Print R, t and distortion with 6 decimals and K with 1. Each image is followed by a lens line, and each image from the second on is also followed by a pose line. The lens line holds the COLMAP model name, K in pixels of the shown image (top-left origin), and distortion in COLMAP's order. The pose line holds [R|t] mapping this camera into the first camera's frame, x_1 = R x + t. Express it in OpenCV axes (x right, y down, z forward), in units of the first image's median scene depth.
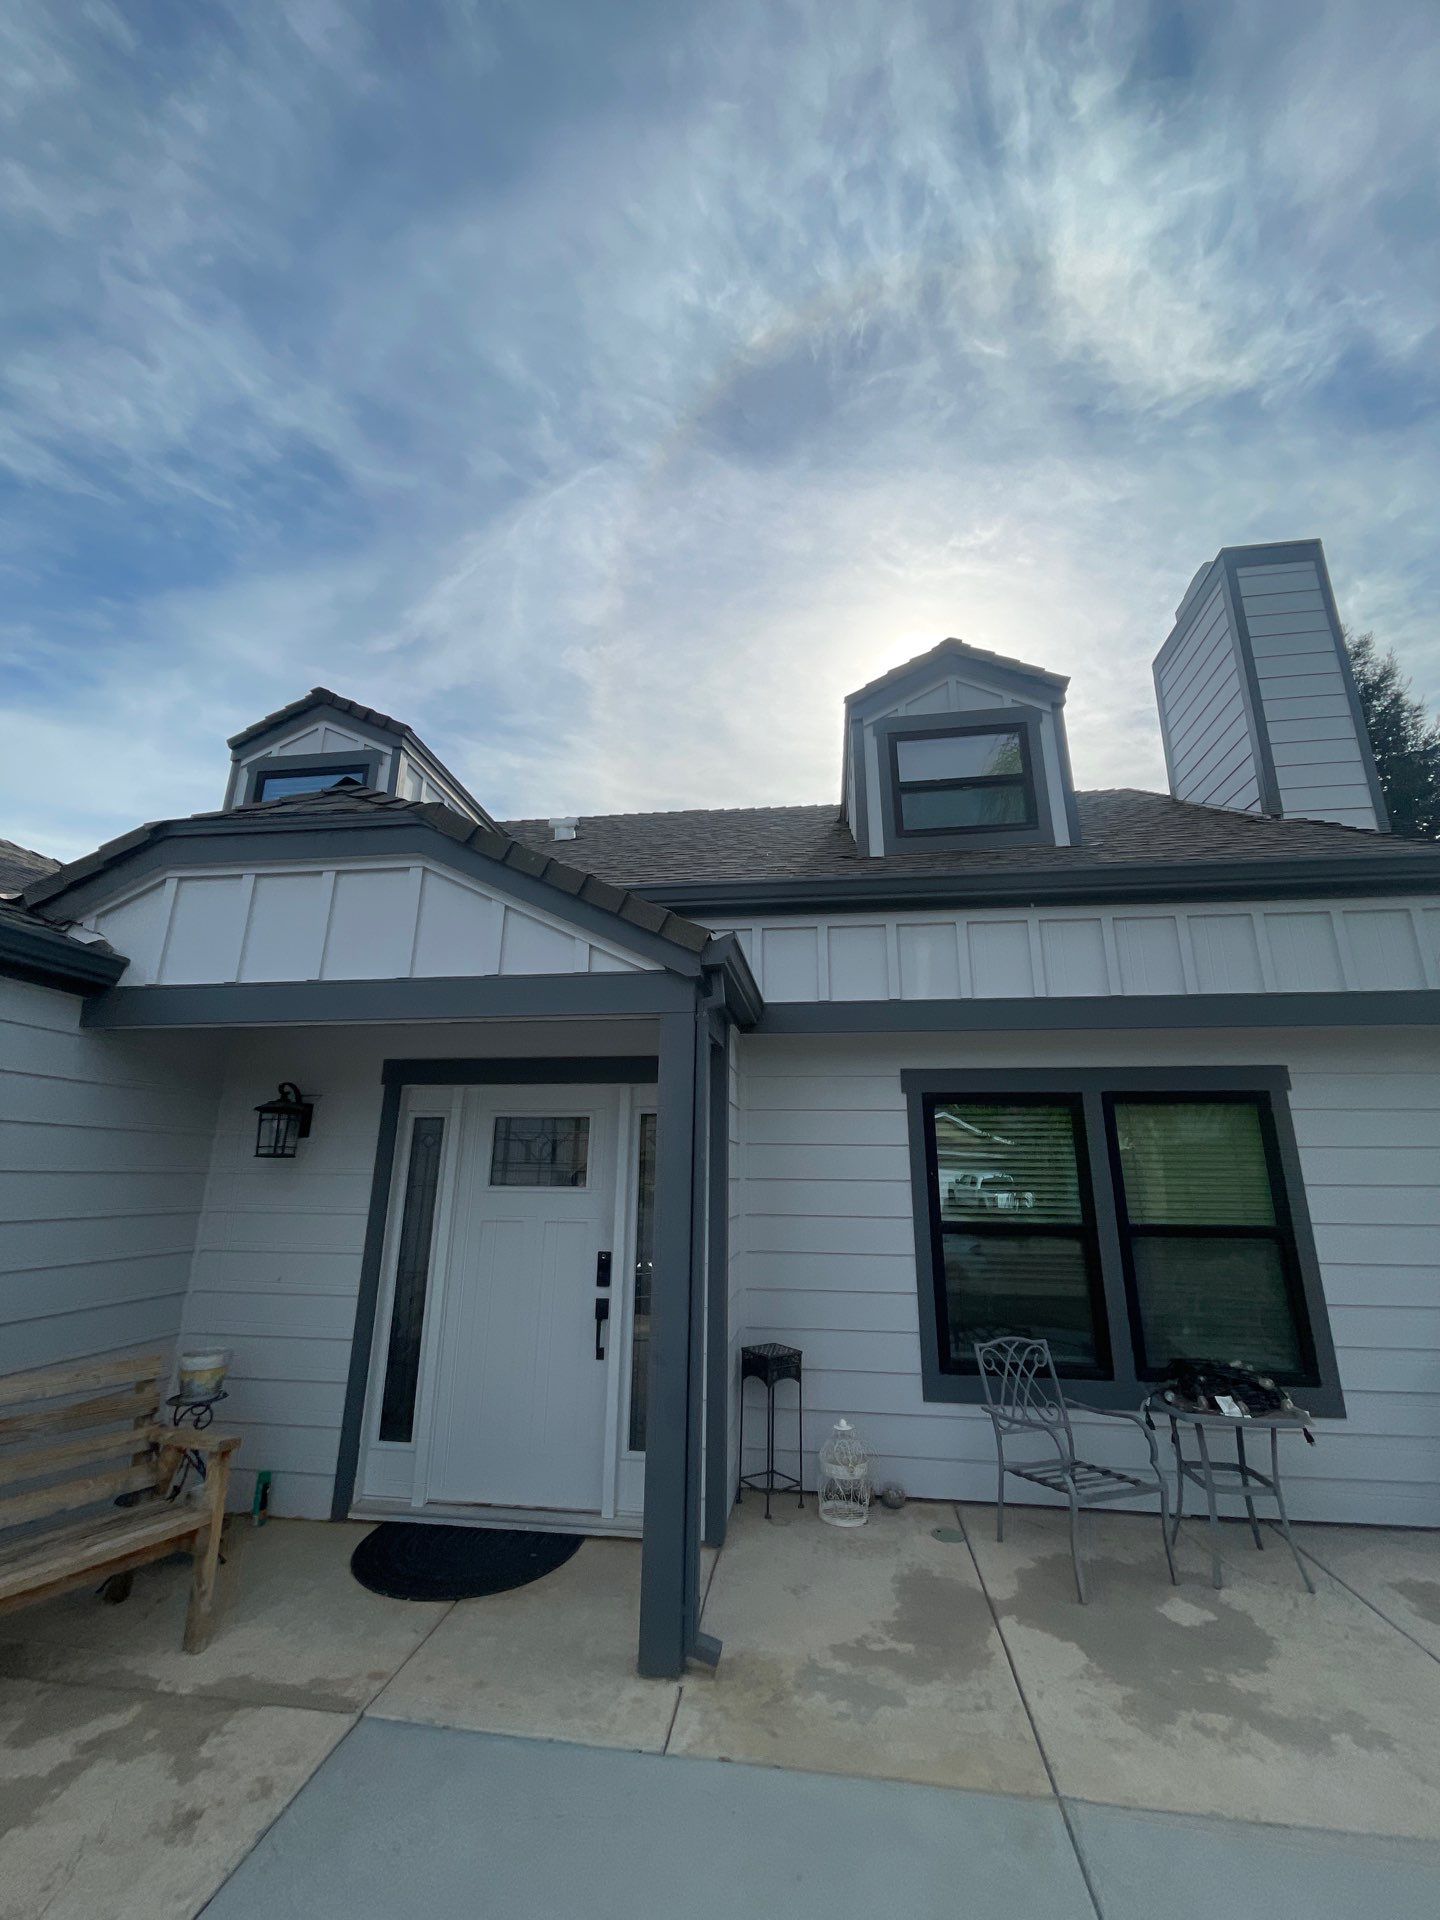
lens RADIAL K [[763.9, 0, 720.8], [0, 763.9, 962.3], [0, 0, 1]] dist [0.002194, -0.000493]
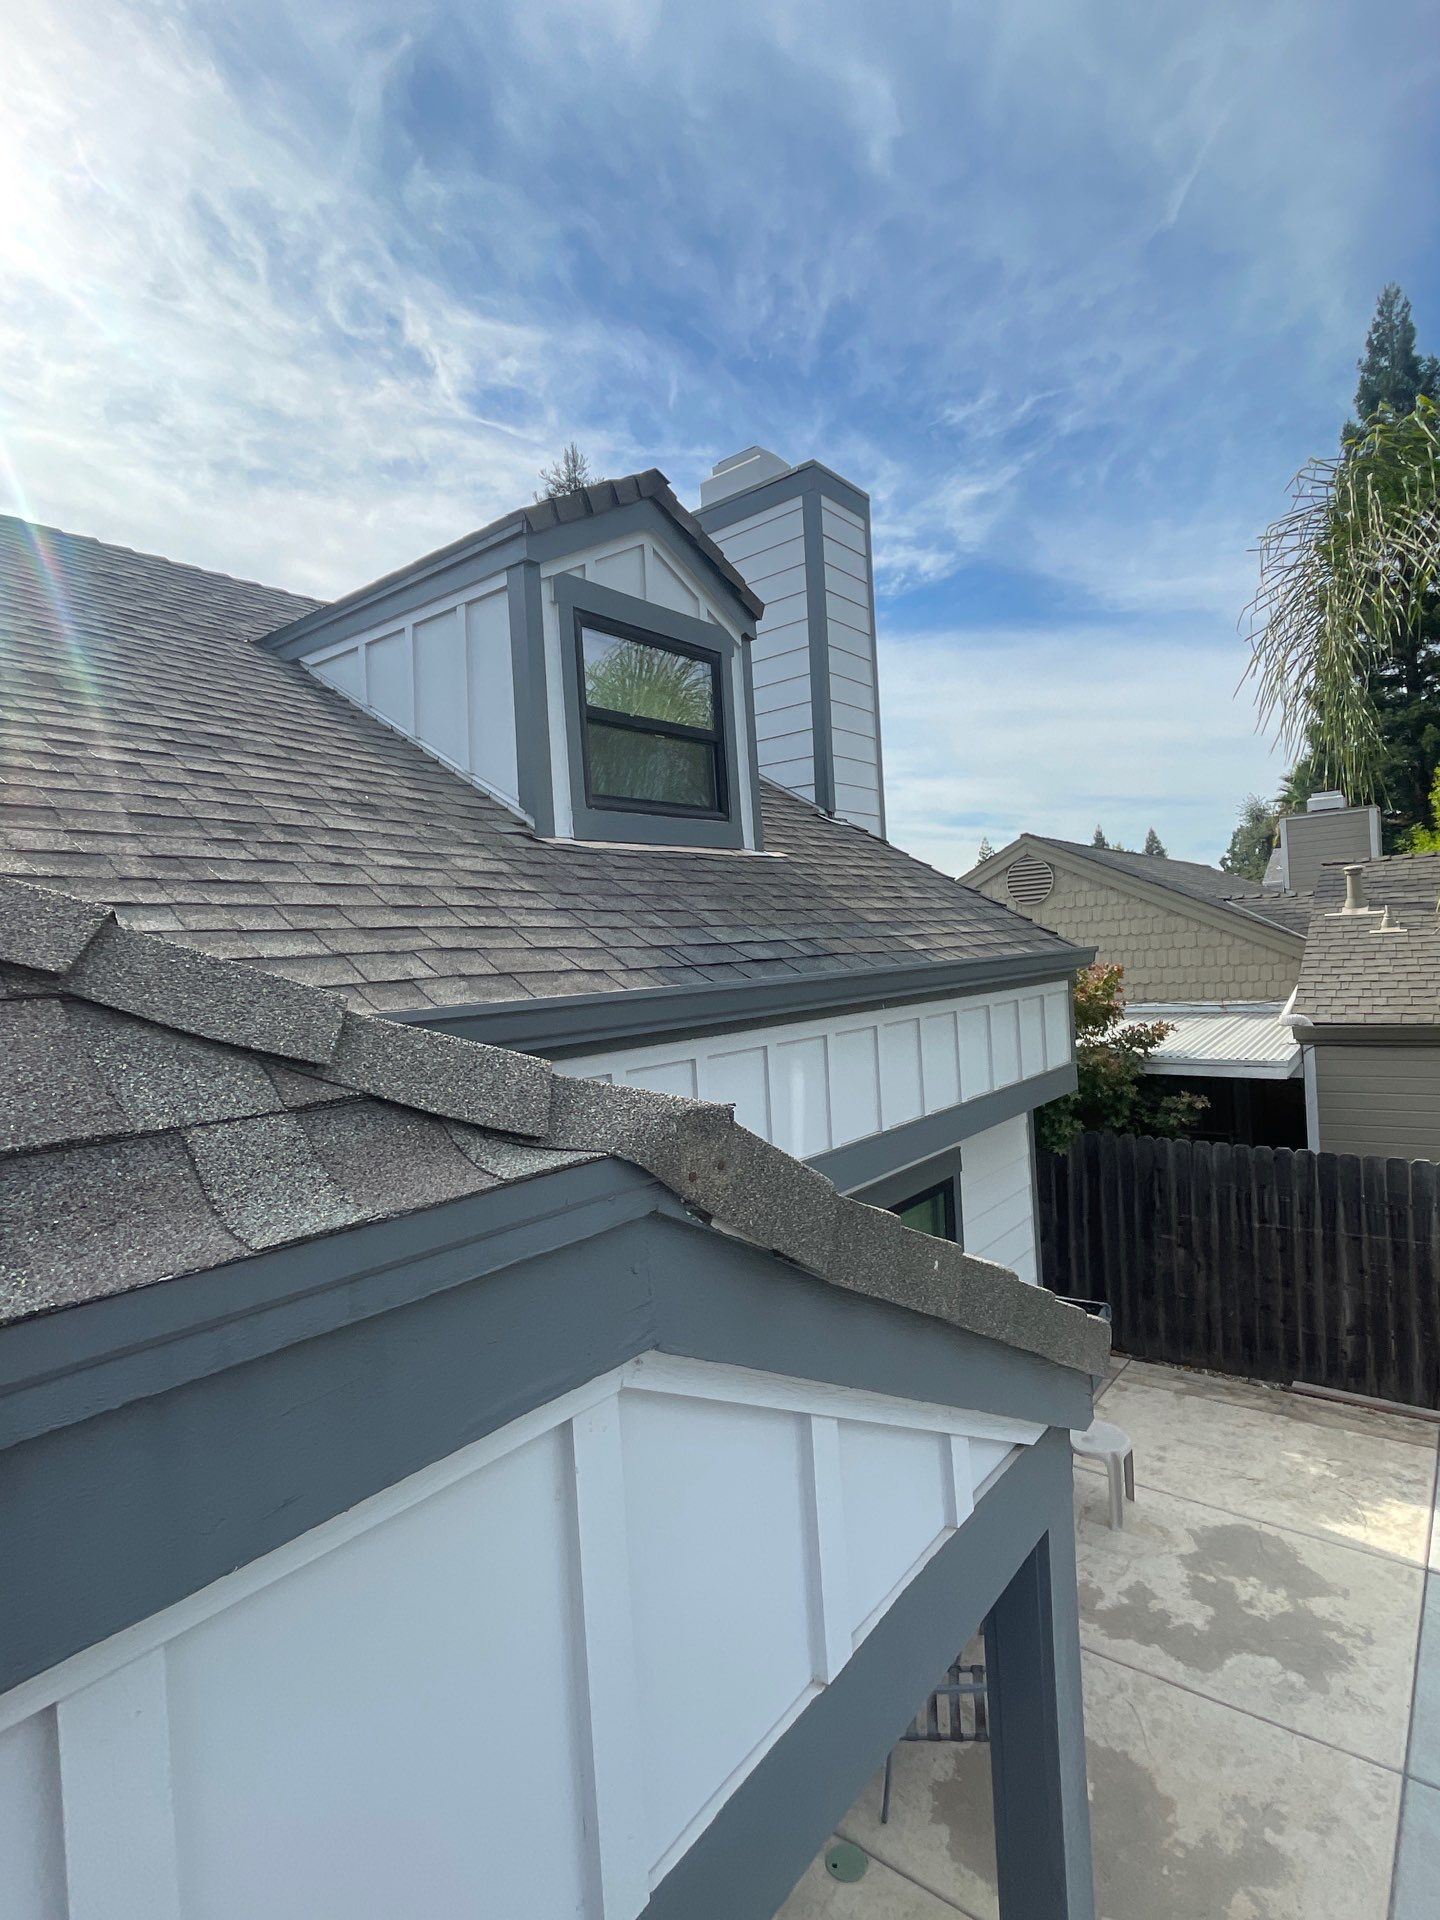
lens RADIAL K [[977.4, 0, 729.1], [0, 977.4, 957.3], [0, 0, 1]] dist [0.000616, -0.001135]
pose [[0.506164, -0.039069, 0.861552, -0.365704], [-0.168184, 0.975323, 0.143037, -0.173692], [-0.845880, -0.217299, 0.487102, 0.506645]]
